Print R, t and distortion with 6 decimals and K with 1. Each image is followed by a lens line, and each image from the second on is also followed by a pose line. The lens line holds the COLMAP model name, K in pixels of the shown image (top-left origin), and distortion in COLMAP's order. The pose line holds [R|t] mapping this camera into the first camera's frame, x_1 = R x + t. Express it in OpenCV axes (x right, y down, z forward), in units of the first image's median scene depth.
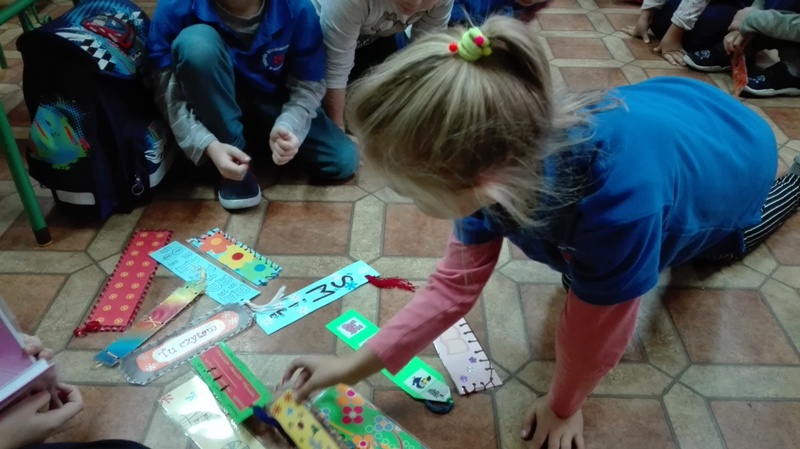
lens RADIAL K [[661.3, 0, 400.0], [0, 661.3, 224.5], [0, 0, 1]] dist [0.114038, -0.250671]
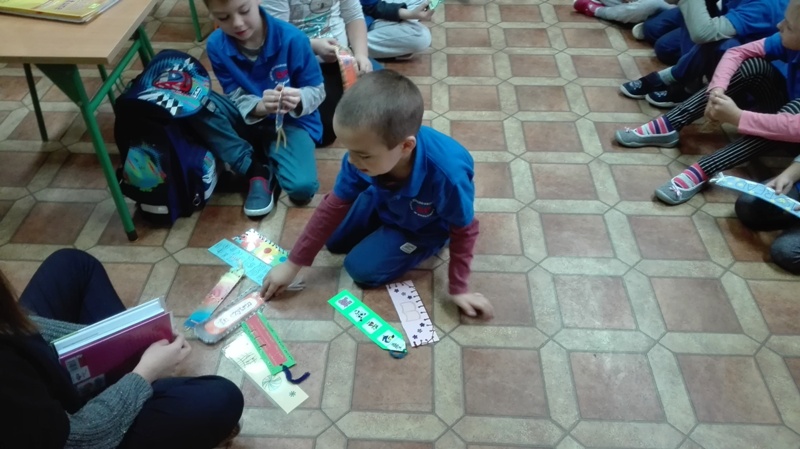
lens RADIAL K [[670.0, 0, 400.5], [0, 670.0, 212.0], [0, 0, 1]] dist [0.080304, -0.171346]
pose [[0.999955, 0.004592, -0.008294, 0.059479], [-0.004013, 0.997641, 0.068526, -0.141138], [0.008589, -0.068490, 0.997615, -0.465311]]
